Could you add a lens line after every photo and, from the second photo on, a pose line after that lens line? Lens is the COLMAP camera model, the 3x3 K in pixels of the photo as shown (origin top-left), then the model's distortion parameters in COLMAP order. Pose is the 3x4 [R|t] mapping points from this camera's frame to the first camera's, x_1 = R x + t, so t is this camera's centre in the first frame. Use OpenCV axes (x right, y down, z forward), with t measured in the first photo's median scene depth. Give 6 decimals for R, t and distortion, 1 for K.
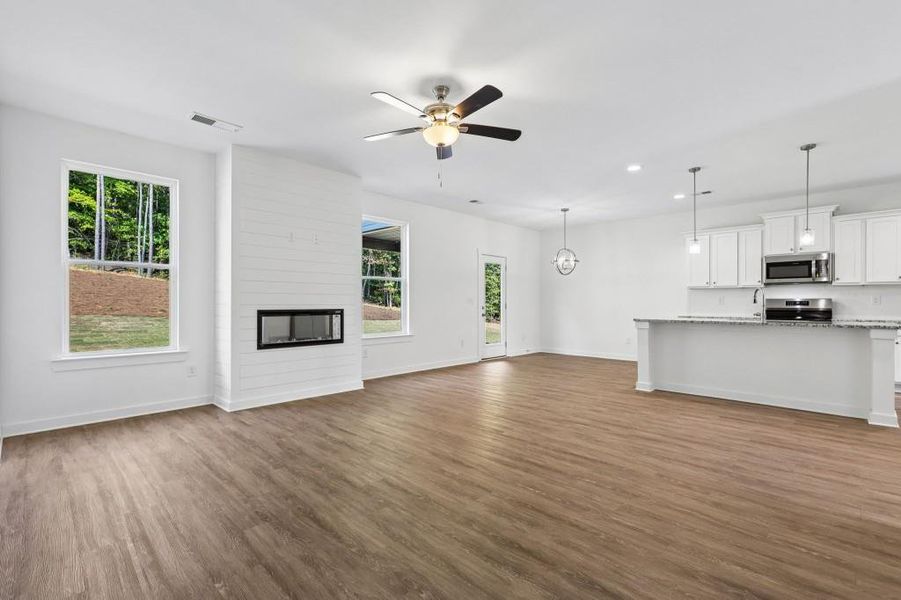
lens RADIAL K [[417.3, 0, 450.5], [0, 417.3, 300.0], [0, 0, 1]] dist [0.022476, -0.000078]
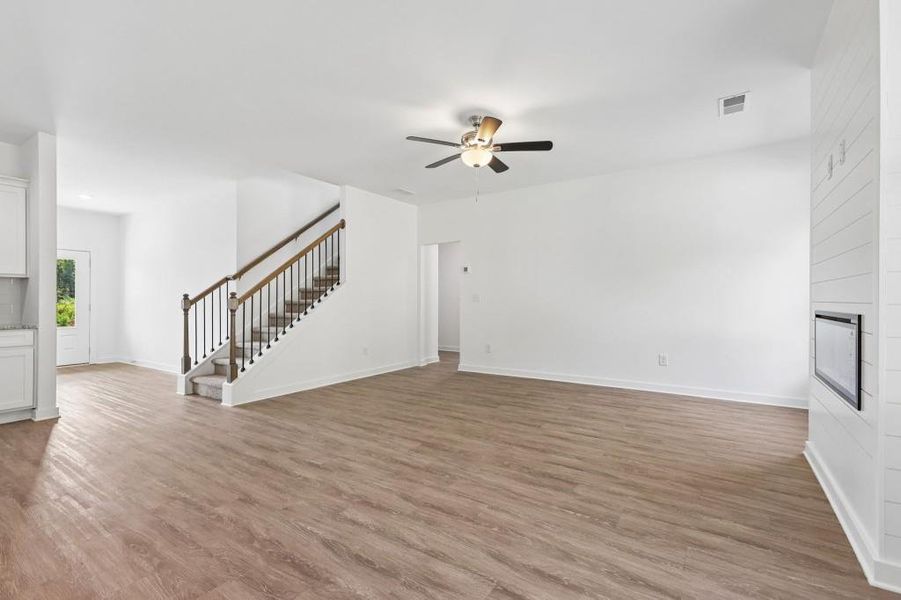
lens RADIAL K [[404.4, 0, 448.2], [0, 404.4, 302.2], [0, 0, 1]] dist [0.004361, 0.000665]
pose [[-0.986935, 0.006377, -0.160990, 0.123717], [0.007011, 0.999970, -0.003370, 0.007571], [0.160963, -0.004455, -0.986950, 1.120616]]
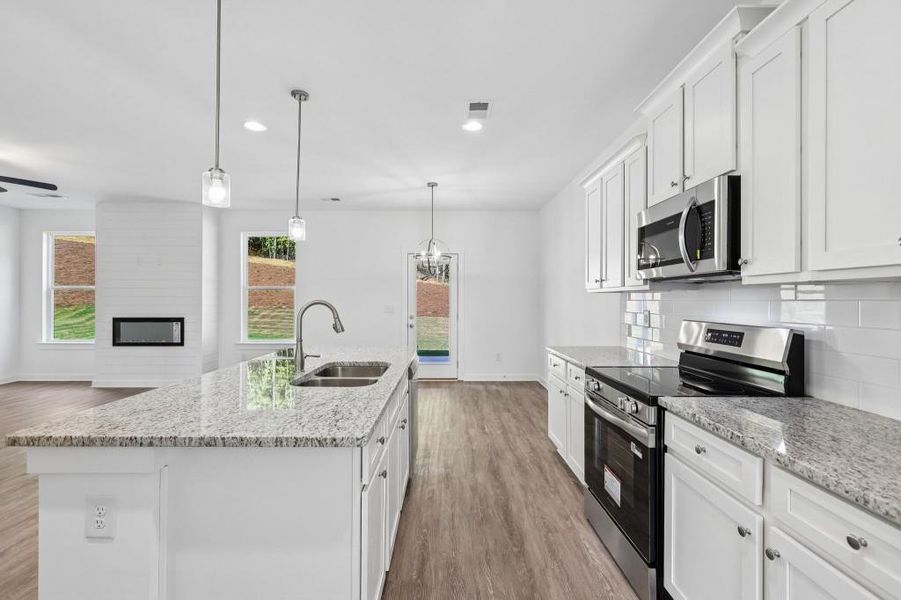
lens RADIAL K [[394.6, 0, 450.5], [0, 394.6, 300.0], [0, 0, 1]] dist [-0.001118, 0.000041]
pose [[0.703590, -0.000334, -0.710606, 0.939650], [0.003417, 0.999990, 0.002914, -0.025035], [0.710598, -0.004478, 0.703584, 0.663335]]
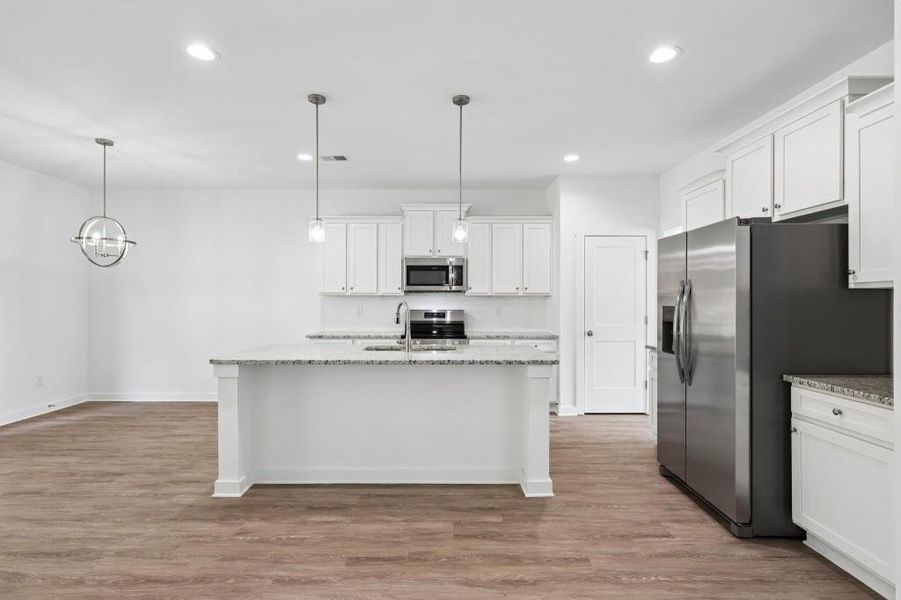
lens RADIAL K [[435.3, 0, 450.5], [0, 435.3, 300.0], [0, 0, 1]] dist [0.002262, 0.000573]
pose [[0.720323, 0.000641, 0.693638, 0.252196], [-0.005936, 0.999969, 0.005239, -0.029200], [-0.693613, -0.007891, 0.720304, 0.372426]]
